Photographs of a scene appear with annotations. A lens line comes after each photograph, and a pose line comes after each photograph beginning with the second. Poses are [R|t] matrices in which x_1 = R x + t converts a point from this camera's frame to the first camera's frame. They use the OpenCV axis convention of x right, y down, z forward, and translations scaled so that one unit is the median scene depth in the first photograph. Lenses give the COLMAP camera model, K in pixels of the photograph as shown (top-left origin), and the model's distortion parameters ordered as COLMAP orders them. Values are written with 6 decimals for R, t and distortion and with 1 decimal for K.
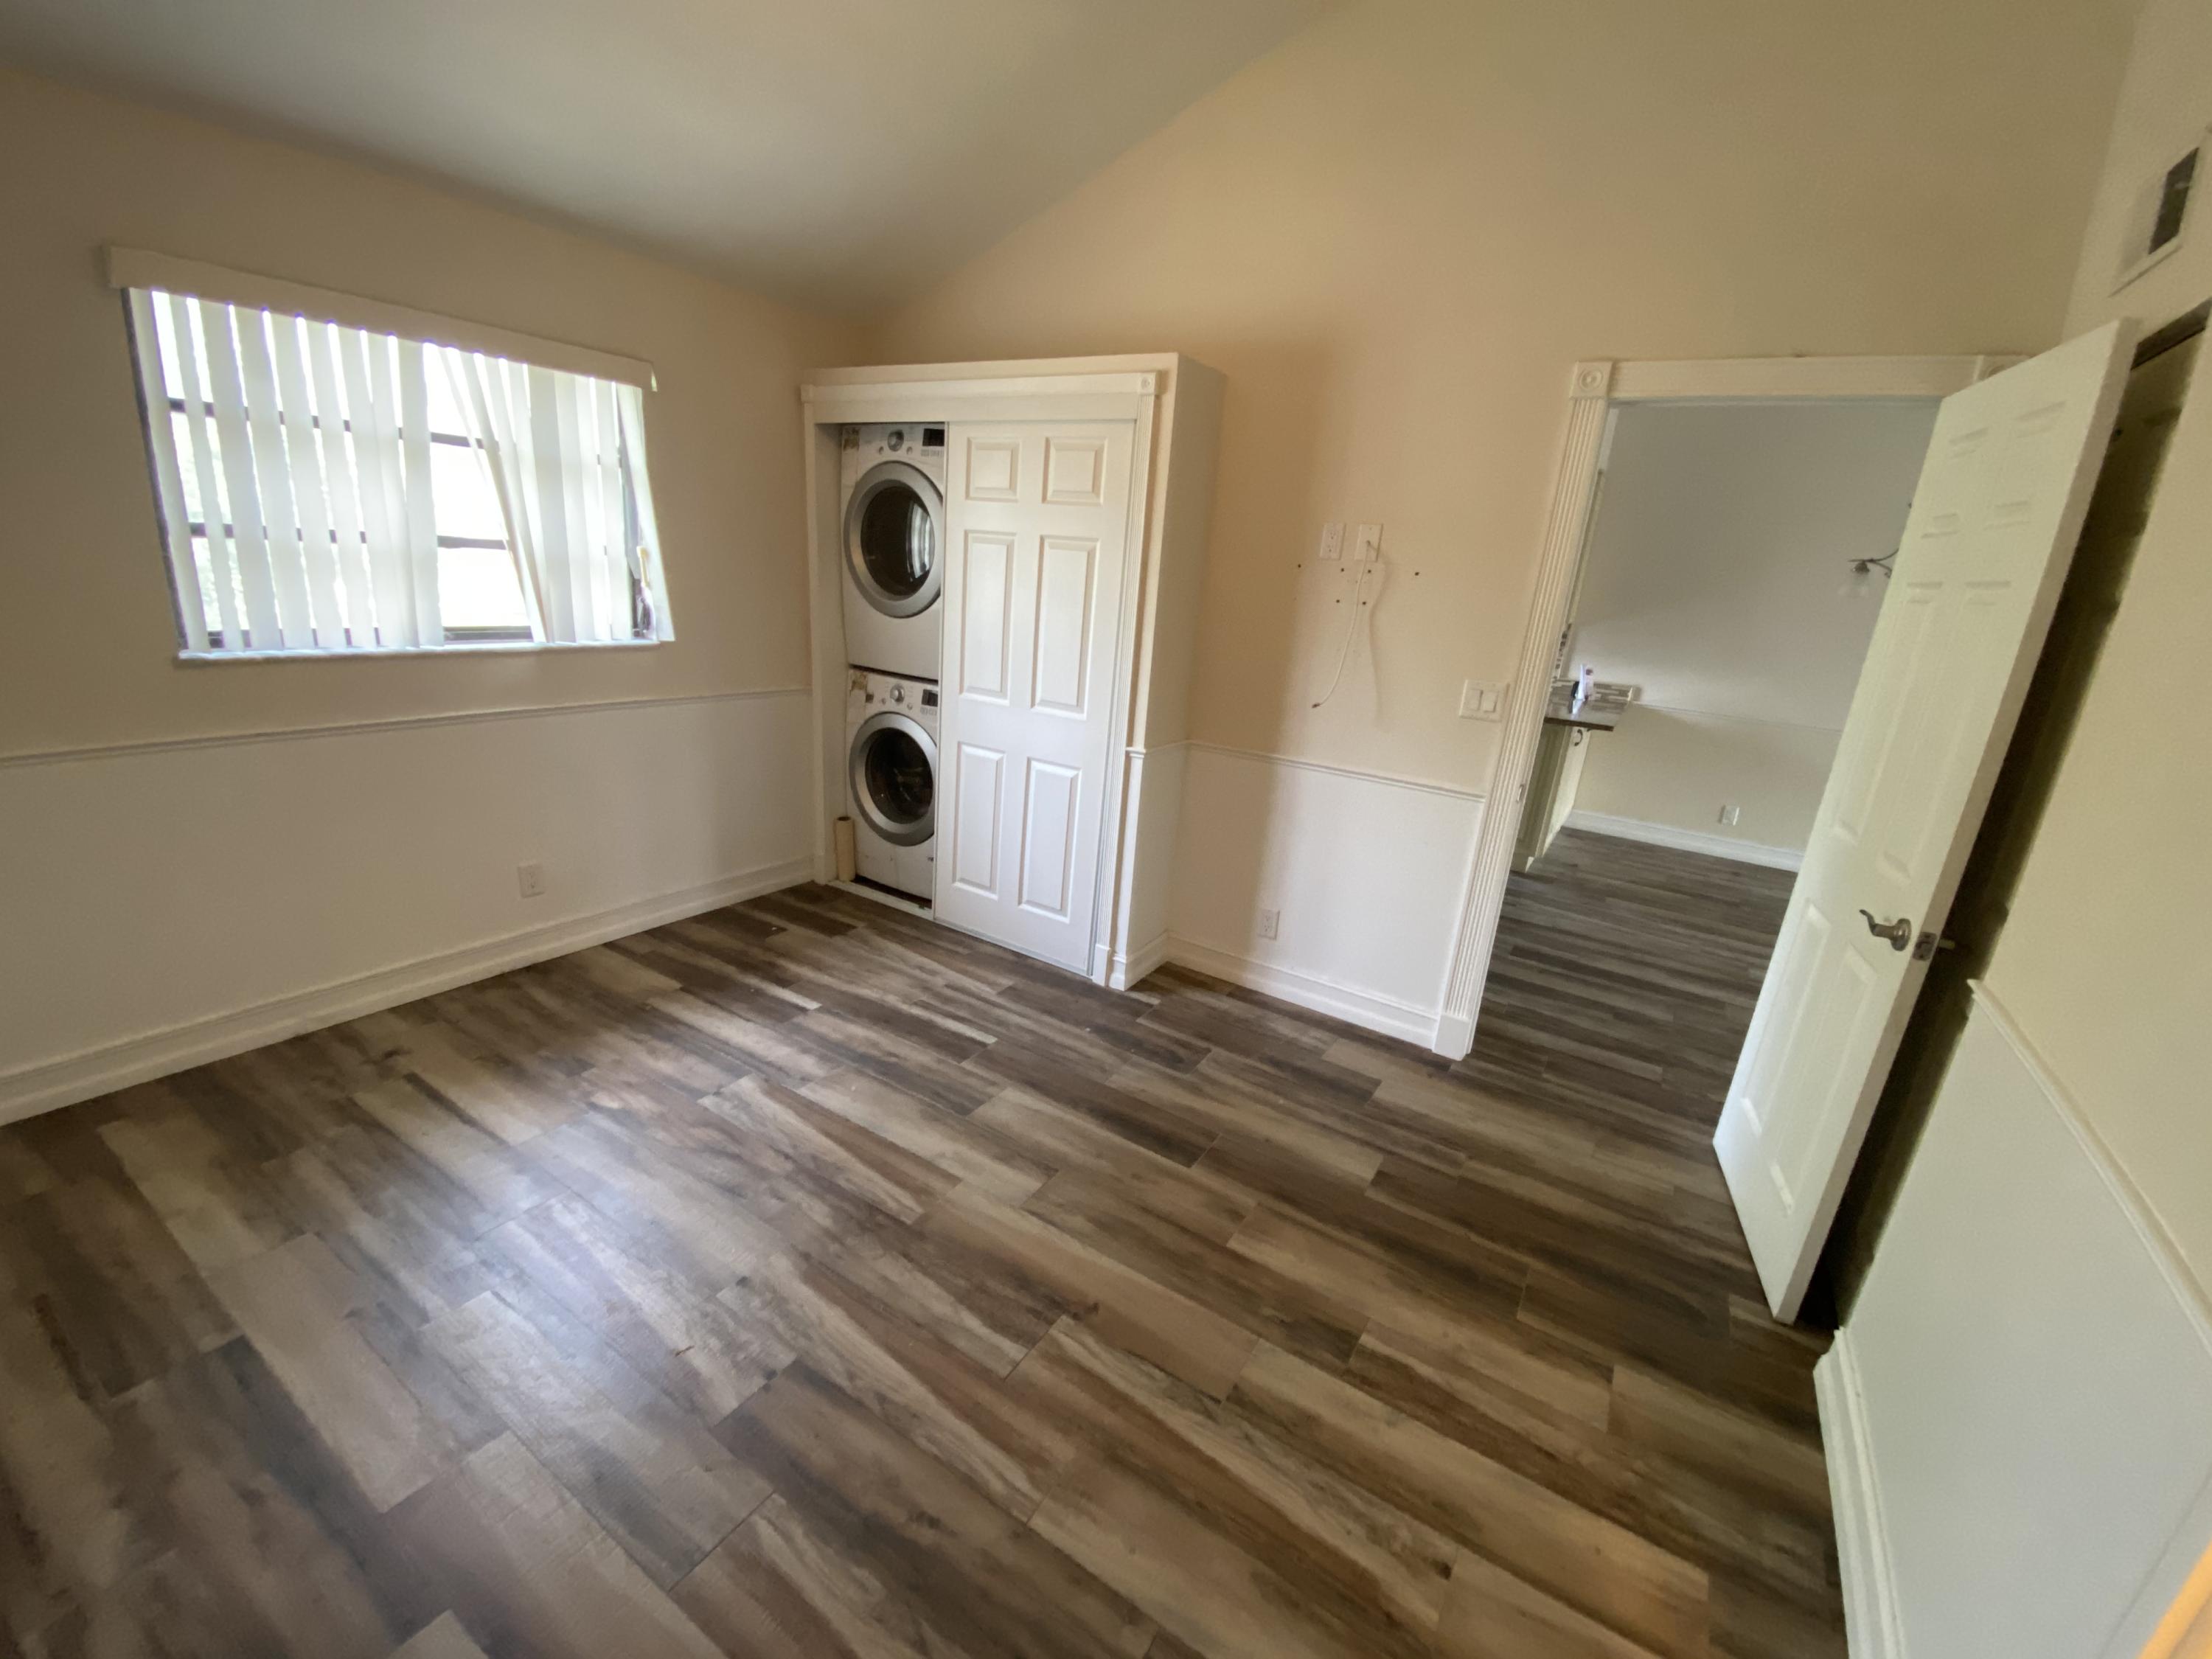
lens RADIAL K [[899.4, 0, 1092.5], [0, 899.4, 831.3], [0, 0, 1]] dist [0.019814, -0.020835]
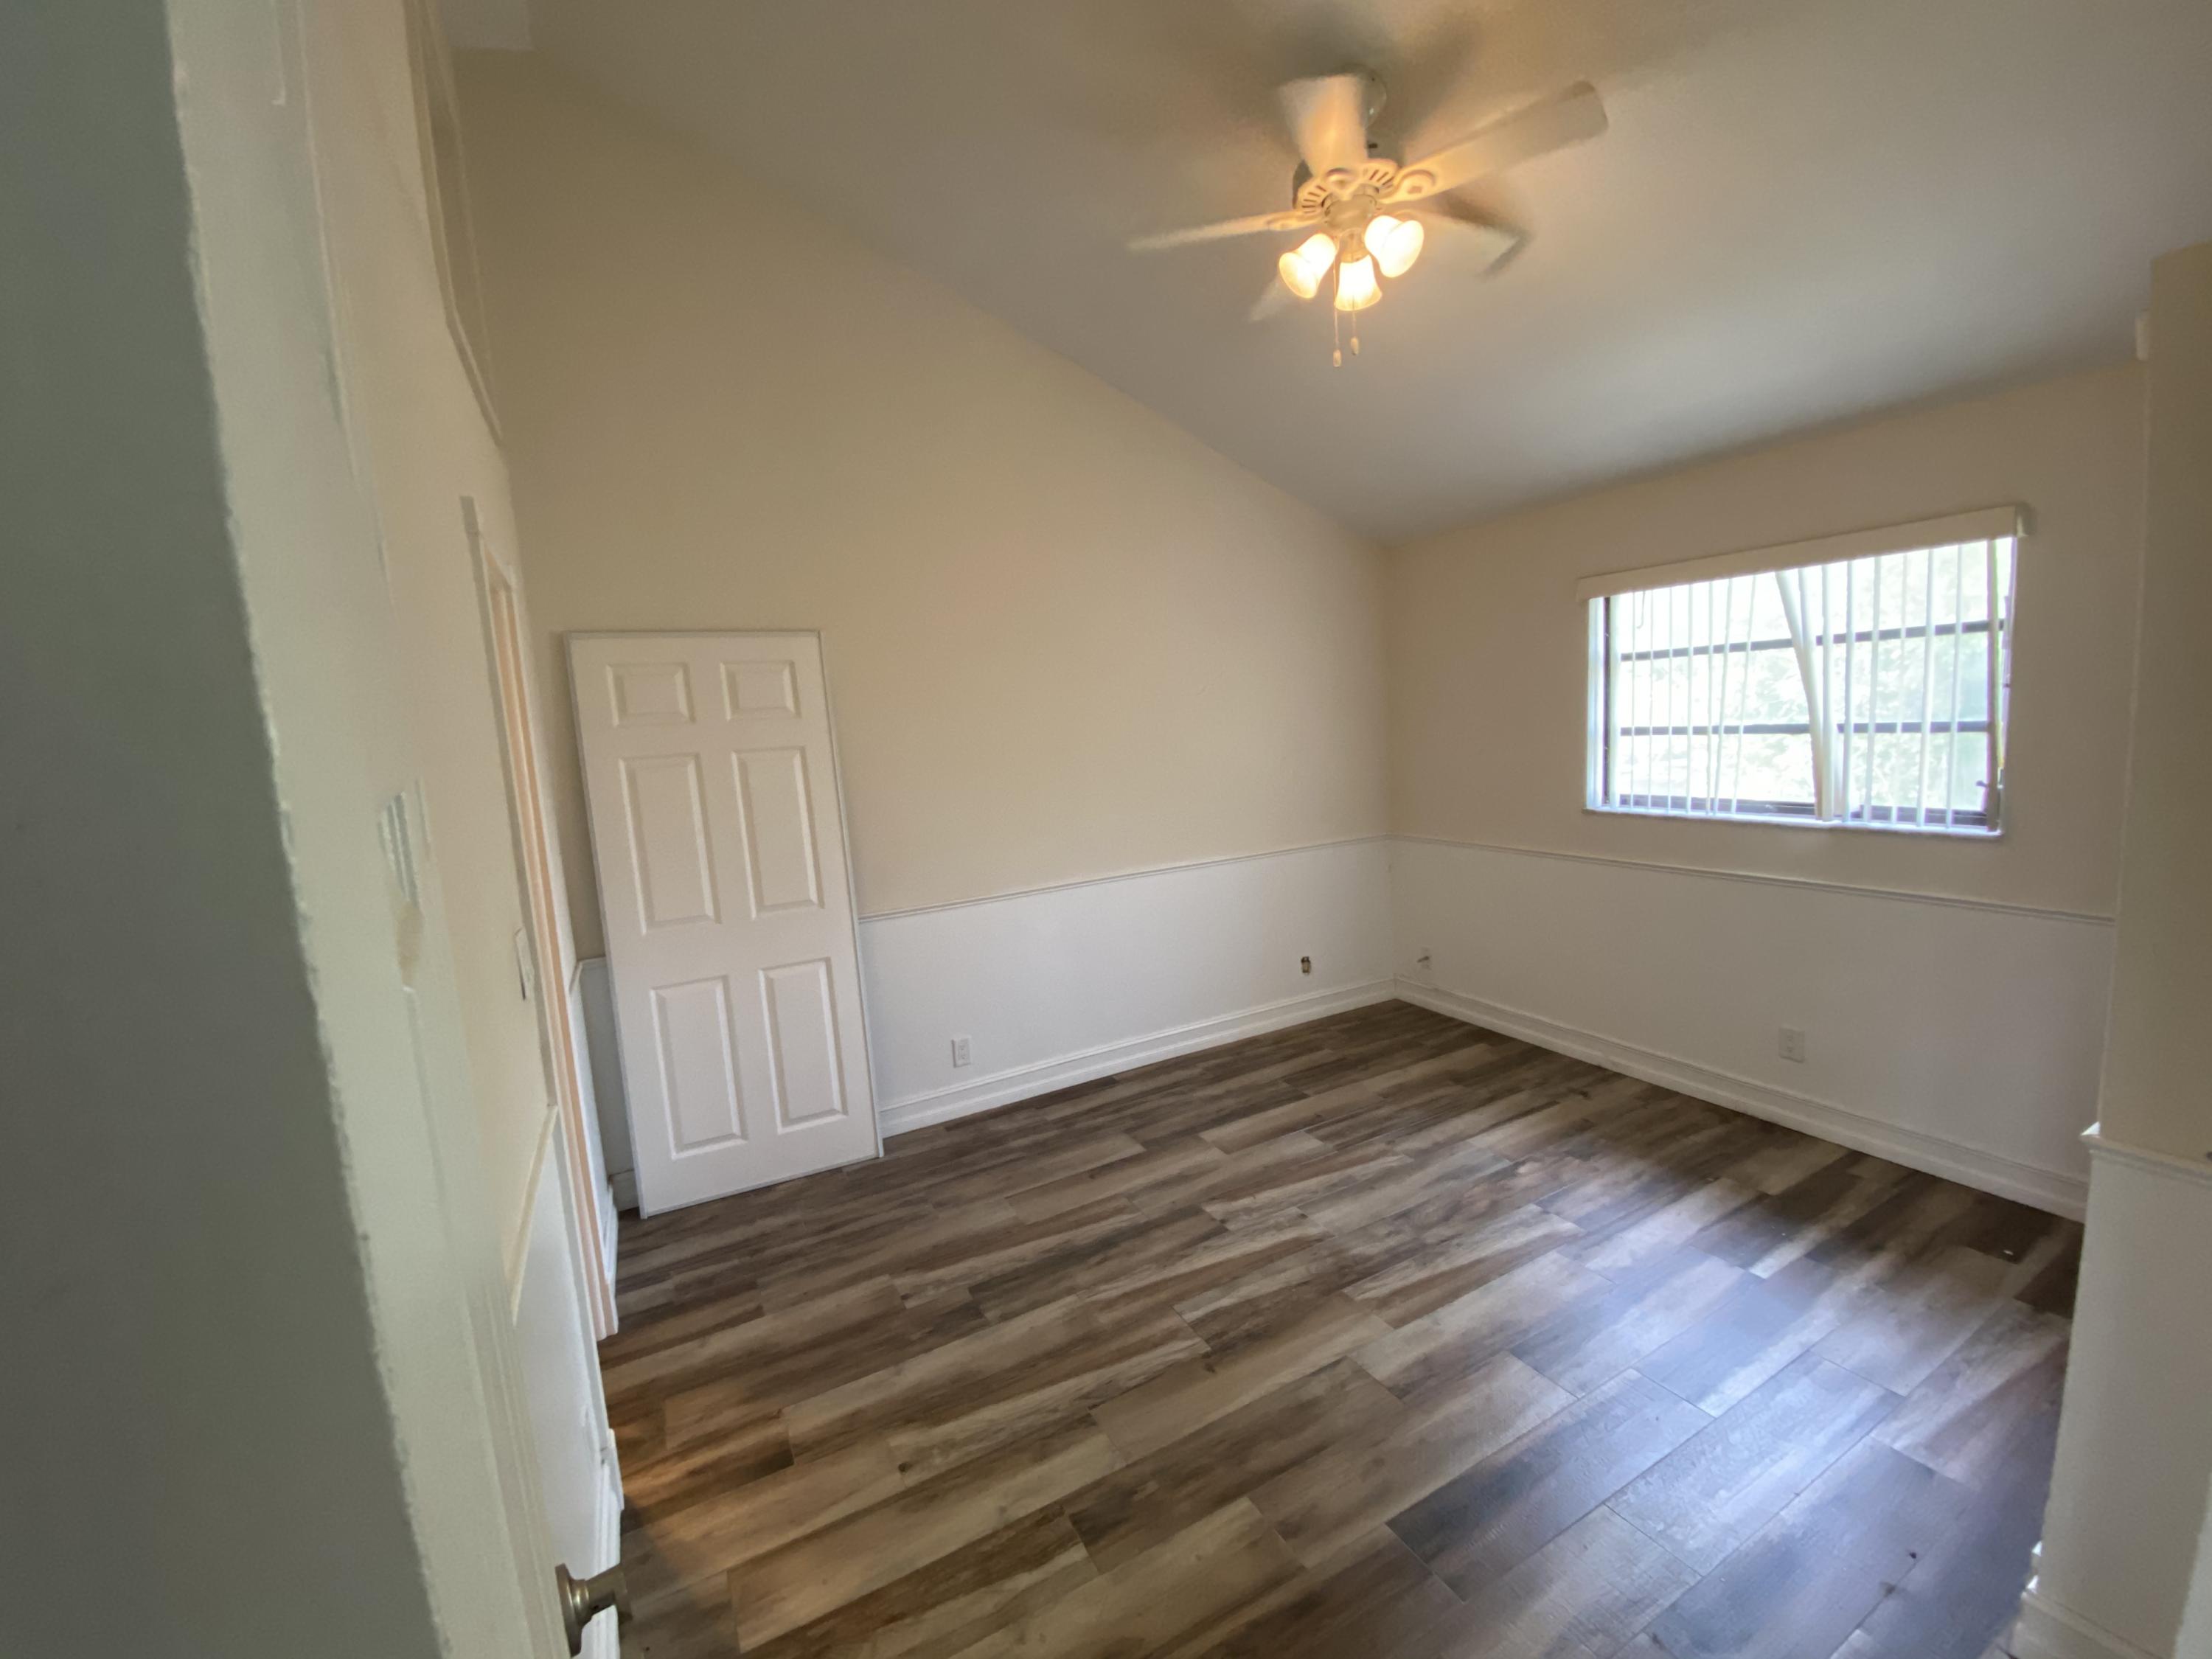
lens RADIAL K [[917.2, 0, 1106.0], [0, 917.2, 829.5], [0, 0, 1]] dist [0.020715, -0.019794]
pose [[-0.488230, 0.062923, -0.870443, 0.877263], [-0.222443, 0.955482, 0.193839, -0.280755], [0.843890, 0.288262, -0.452498, 1.011569]]
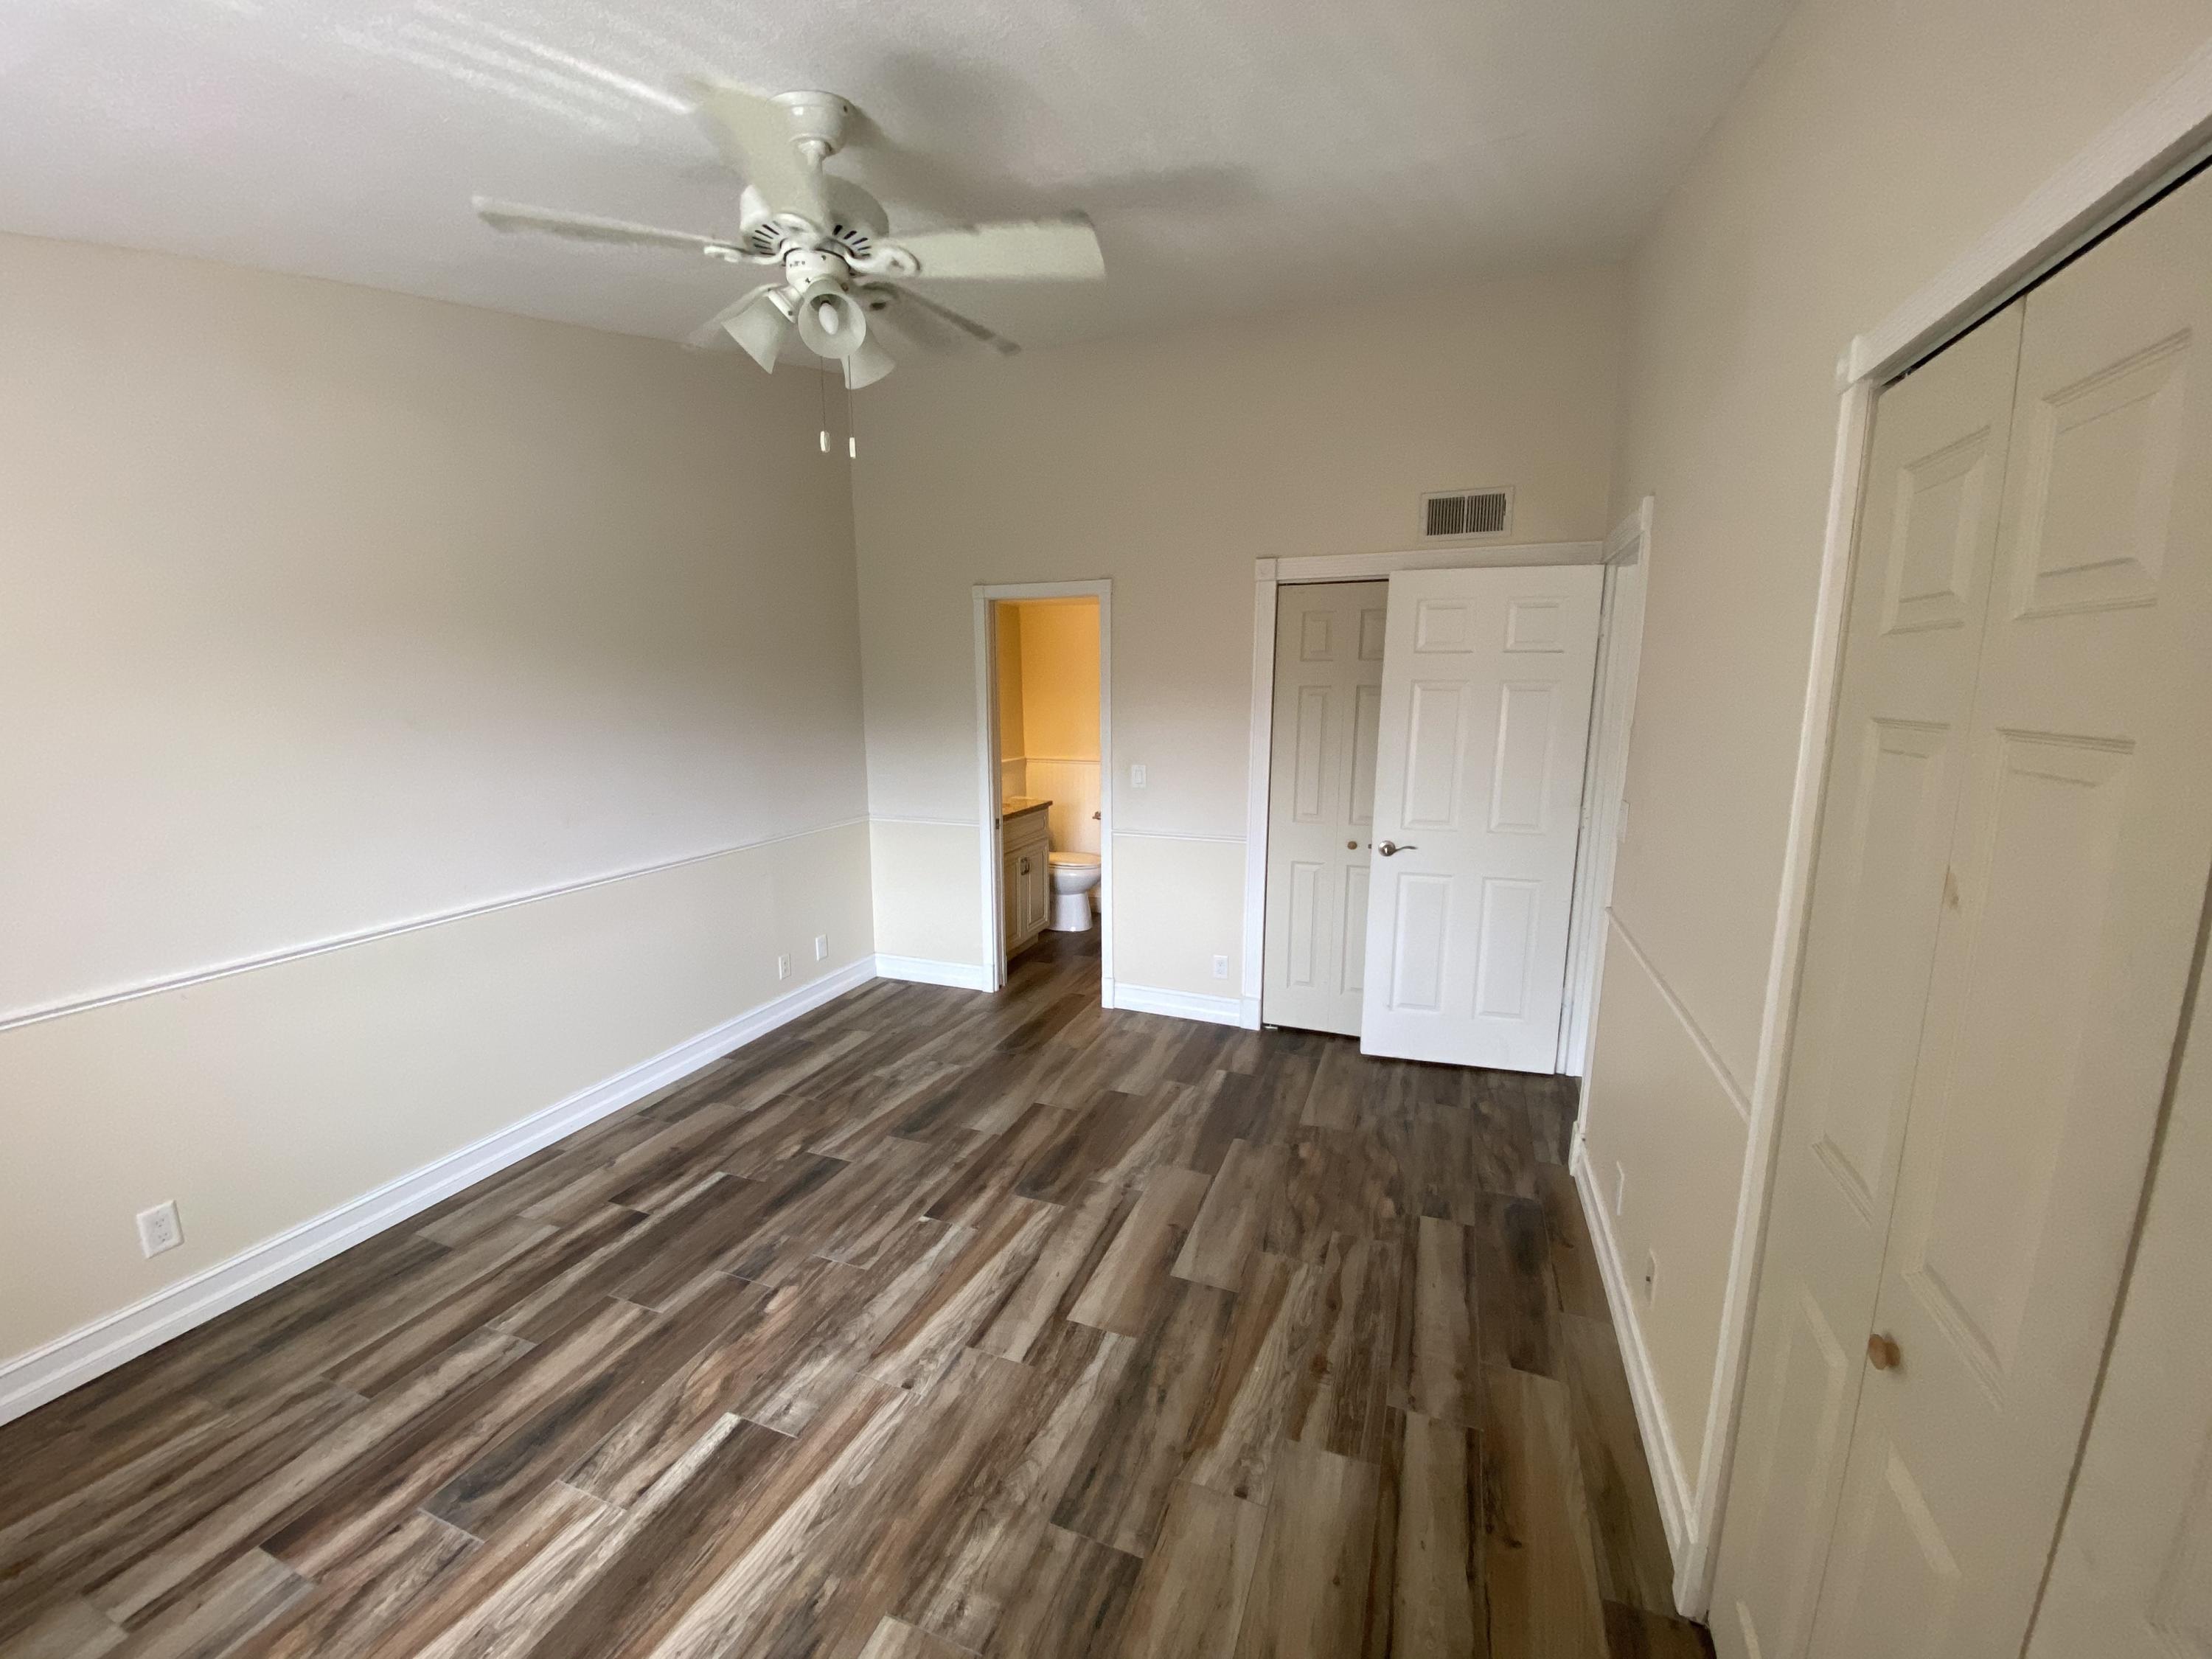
lens RADIAL K [[899.4, 0, 1092.5], [0, 899.4, 831.3], [0, 0, 1]] dist [0.019814, -0.020835]
pose [[-0.185734, -0.248144, 0.950751, -1.064458], [0.250881, 0.923541, 0.290053, -0.312137], [-0.950032, 0.292398, -0.109278, 0.584504]]
